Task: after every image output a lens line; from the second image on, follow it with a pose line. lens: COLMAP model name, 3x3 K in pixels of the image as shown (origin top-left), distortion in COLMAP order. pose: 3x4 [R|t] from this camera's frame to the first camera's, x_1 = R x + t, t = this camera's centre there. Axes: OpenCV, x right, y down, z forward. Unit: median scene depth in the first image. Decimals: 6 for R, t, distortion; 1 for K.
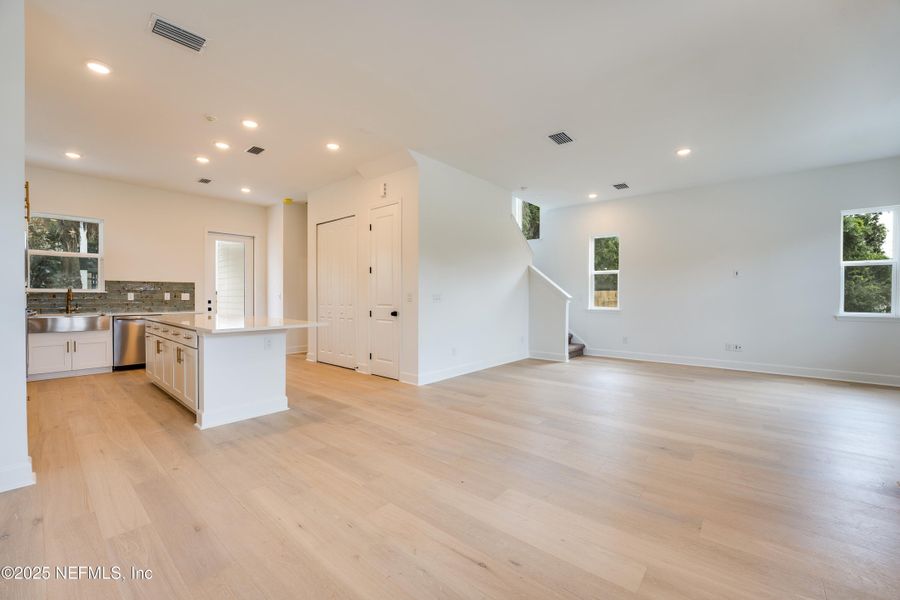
lens RADIAL K [[368.0, 0, 450.8], [0, 368.0, 299.8], [0, 0, 1]] dist [-0.024645, 0.001066]
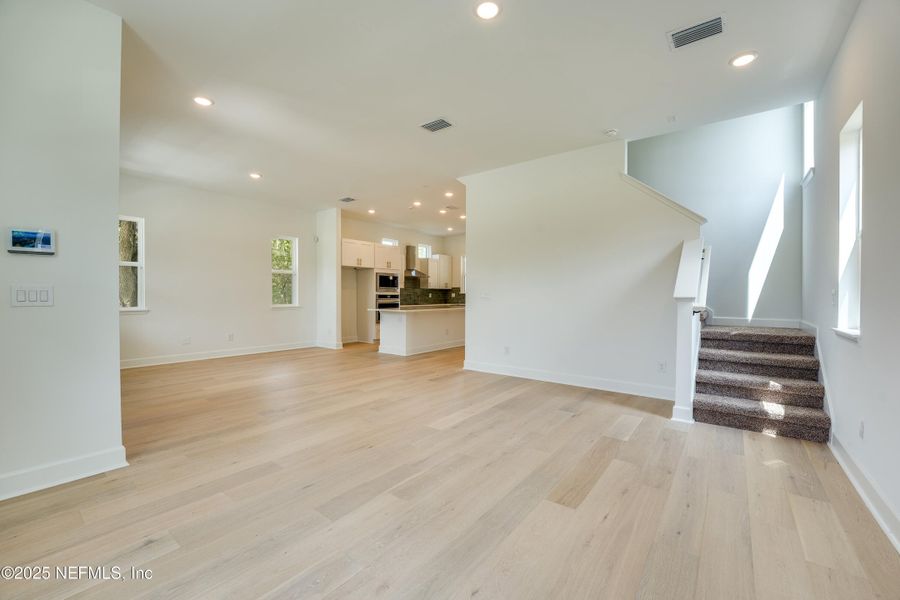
lens RADIAL K [[368.0, 0, 449.3], [0, 368.0, 297.5], [0, 0, 1]] dist [-0.024645, 0.001066]
pose [[0.042719, 0.002996, -0.999083, 0.882786], [-0.013771, 0.999902, 0.002409, -0.001777], [0.998992, 0.013655, 0.042756, 0.708318]]
